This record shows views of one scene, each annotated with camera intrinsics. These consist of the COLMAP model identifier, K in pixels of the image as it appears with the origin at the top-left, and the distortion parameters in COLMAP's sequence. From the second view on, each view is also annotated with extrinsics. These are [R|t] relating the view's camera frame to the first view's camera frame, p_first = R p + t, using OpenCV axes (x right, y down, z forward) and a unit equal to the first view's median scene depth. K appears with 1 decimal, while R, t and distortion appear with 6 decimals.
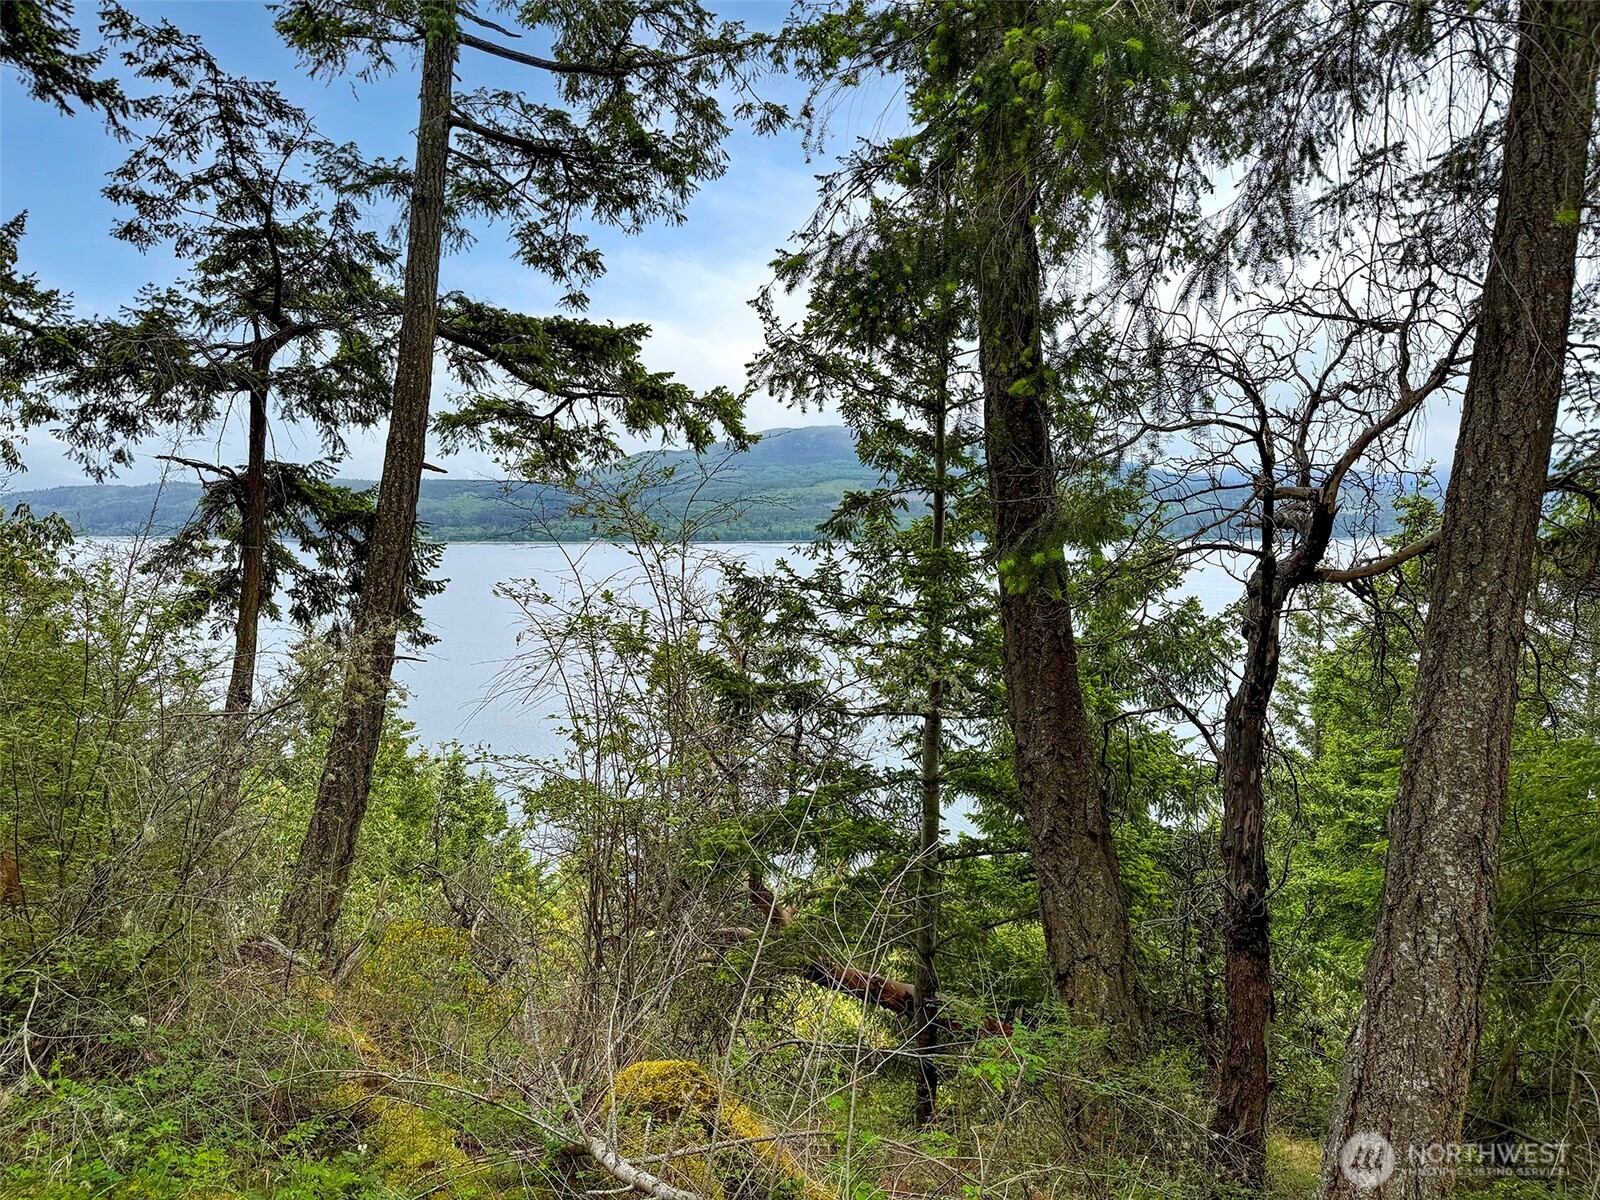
lens RADIAL K [[1119.5, 0, 813.7], [0, 1119.5, 588.1], [0, 0, 1]] dist [0.057560, -0.035771]
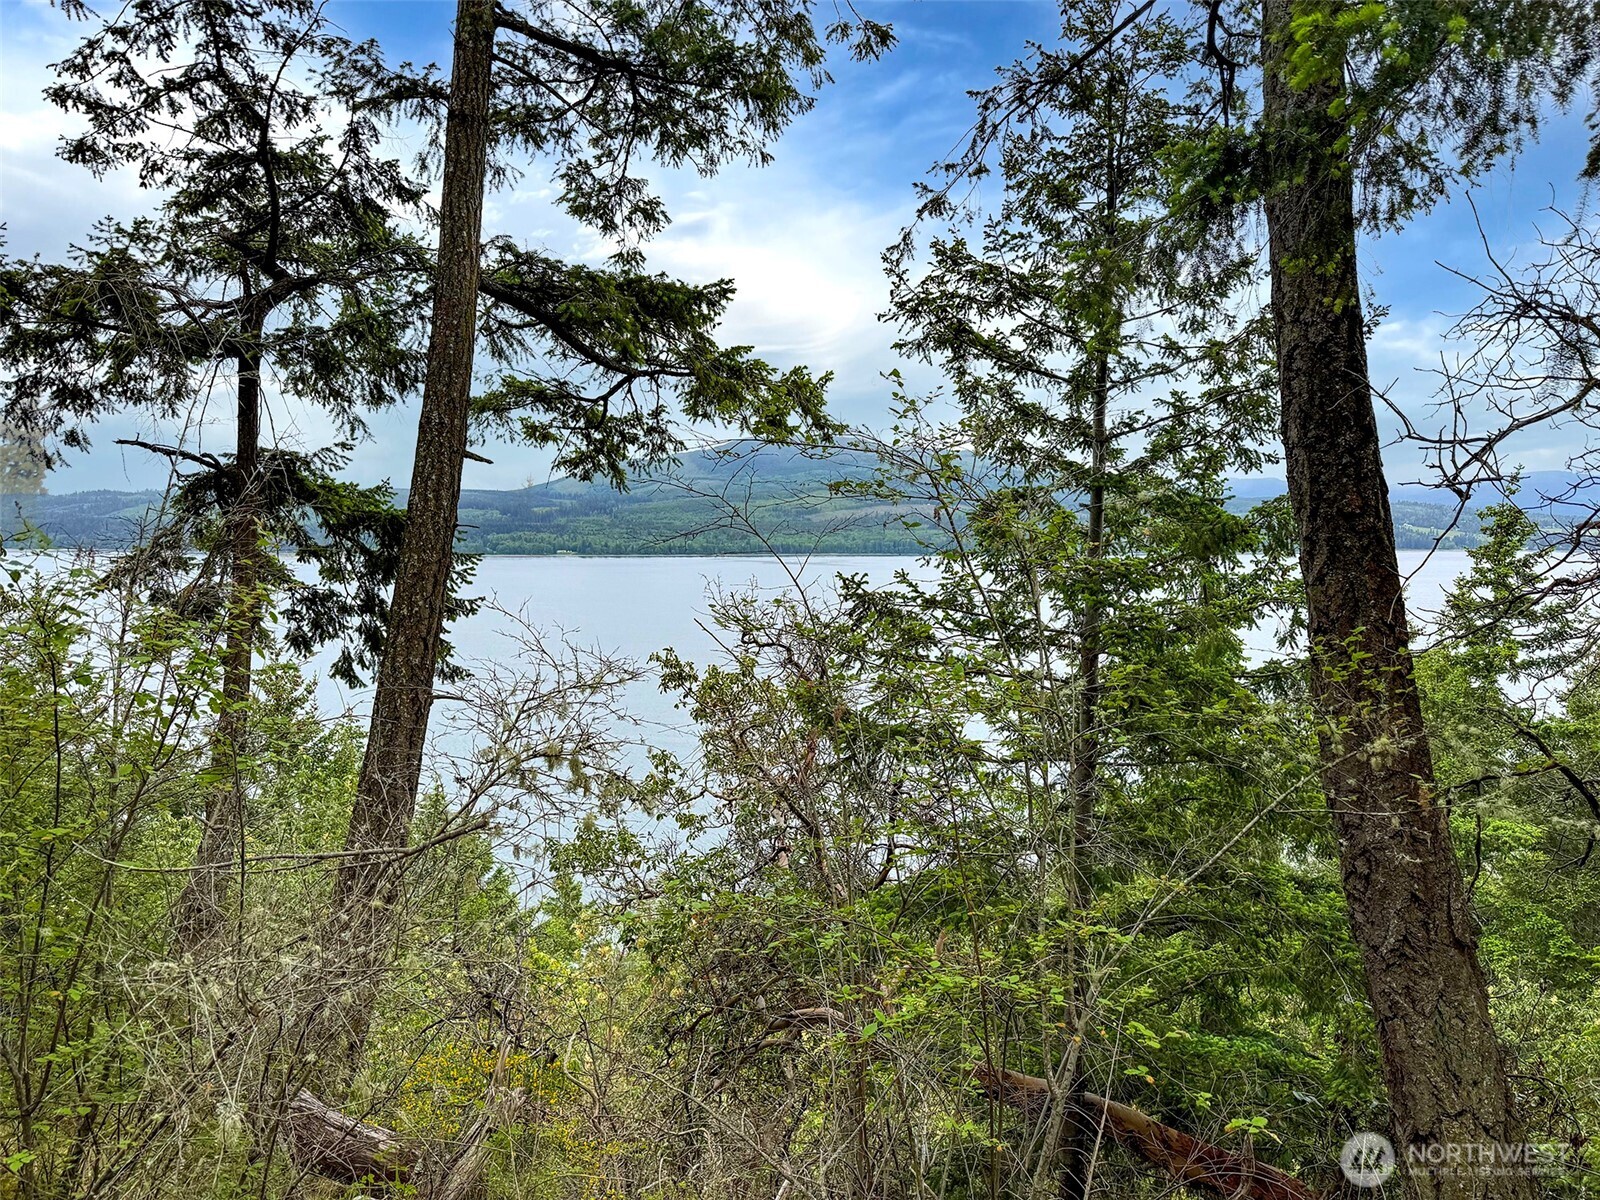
lens RADIAL K [[1172.8, 0, 864.1], [0, 1172.8, 617.3], [0, 0, 1]] dist [0.034231, -0.013174]
pose [[0.998402, -0.002857, 0.056443, -0.102054], [0.002219, 0.999933, 0.011369, -0.002243], [-0.056472, -0.011225, 0.998341, 0.140233]]
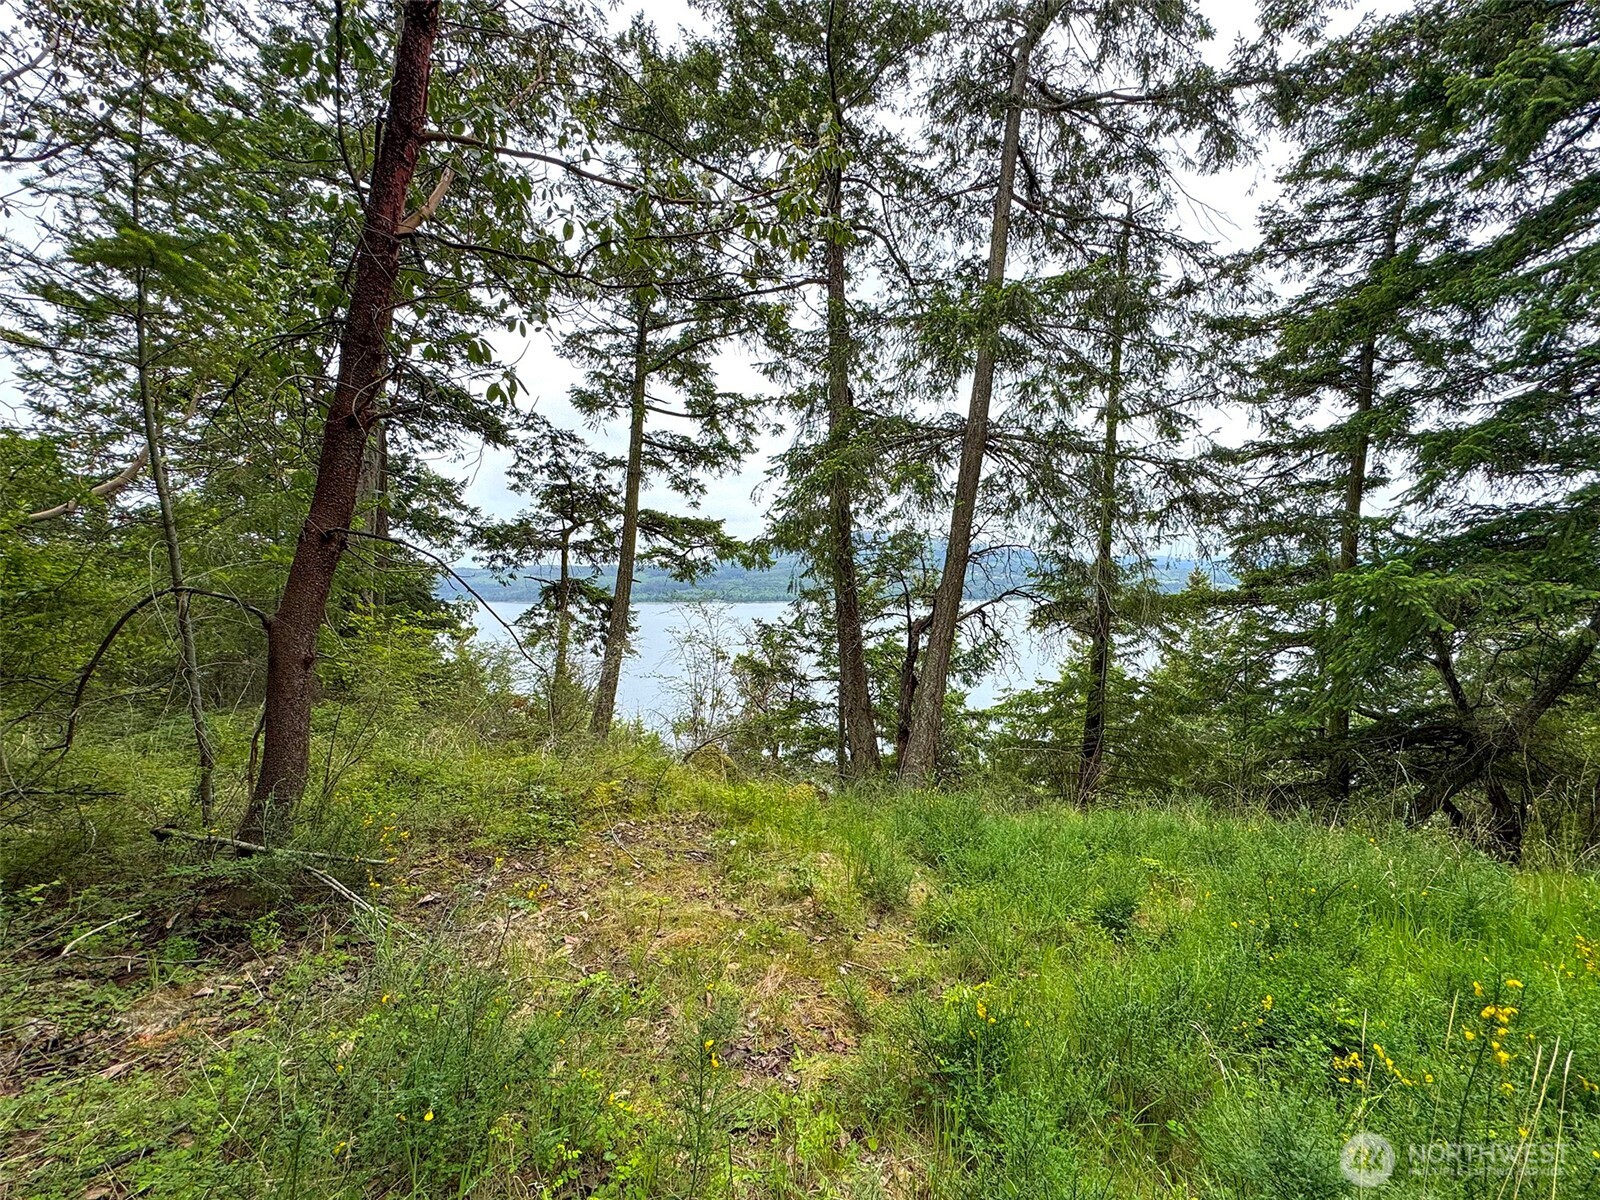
lens RADIAL K [[652.2, 0, 862.9], [0, 652.2, 635.7], [0, 0, 1]] dist [-0.001680, 0.001062]
pose [[0.999572, -0.007015, 0.028403, 0.108094], [0.006731, 0.999926, 0.010106, 0.002502], [-0.028472, -0.009910, 0.999545, -0.404952]]
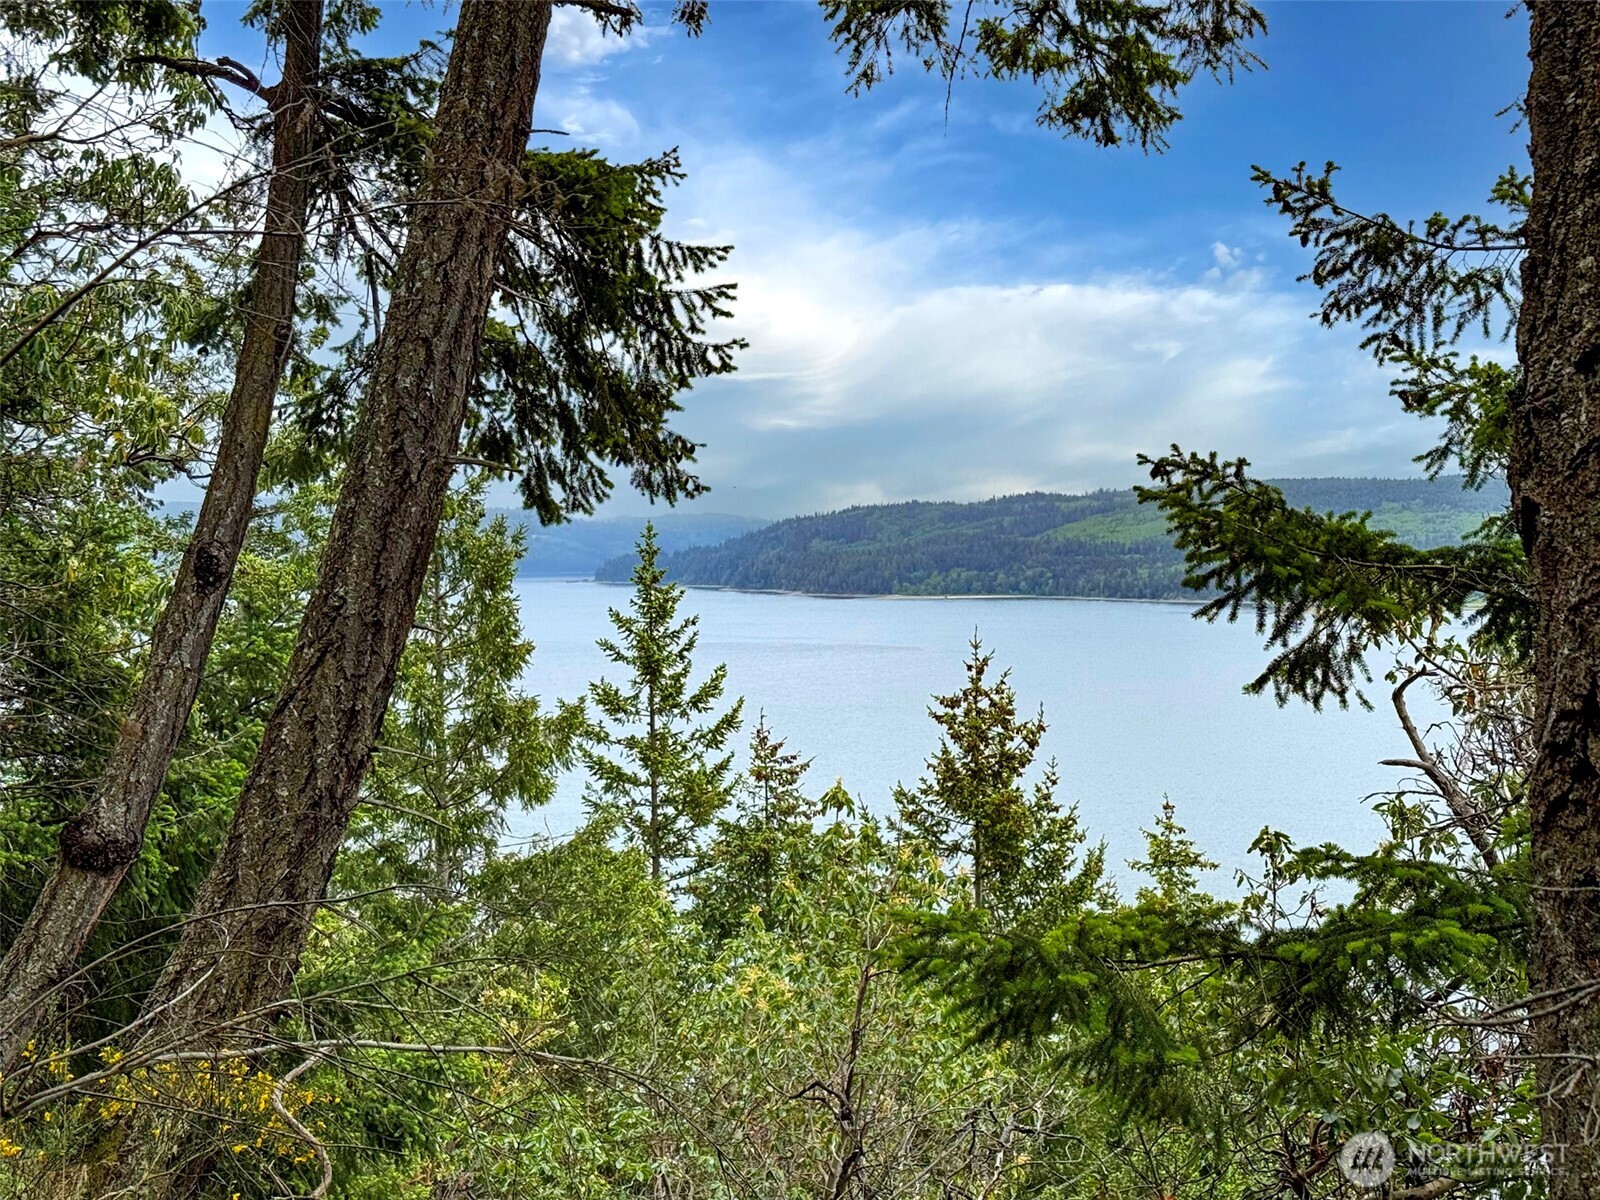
lens RADIAL K [[2408.8, 0, 791.2], [0, 2408.8, 611.0], [0, 0, 1]] dist [0.094481, 0.000000]
pose [[0.814057, 0.003179, -0.580776, 0.198696], [-0.027748, 0.999056, -0.033424, 0.122567], [0.580121, 0.043325, 0.813377, 0.322365]]
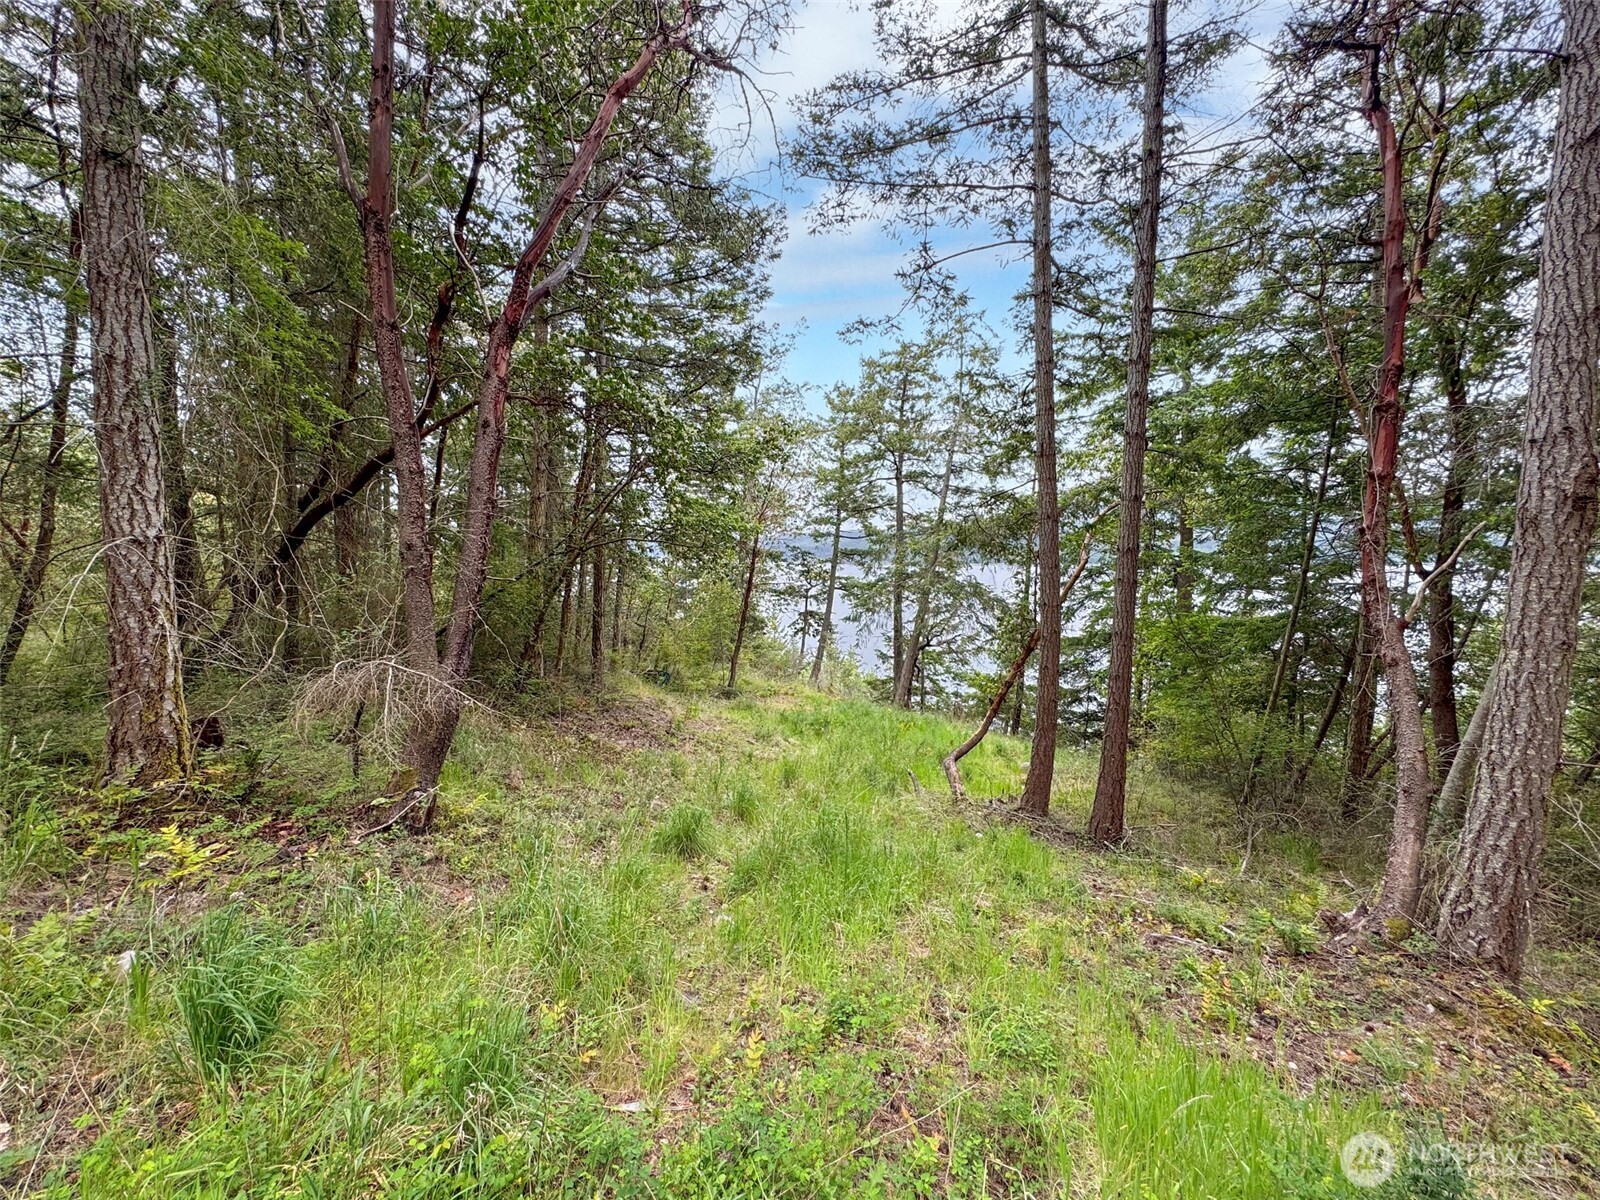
lens RADIAL K [[652.2, 0, 804.3], [0, 652.2, 603.2], [0, 0, 1]] dist [-0.001680, 0.001062]
pose [[0.884045, 0.027722, -0.466579, 0.975108], [-0.023853, 0.999615, 0.014197, -0.180526], [0.466793, -0.001421, 0.884366, -1.805051]]
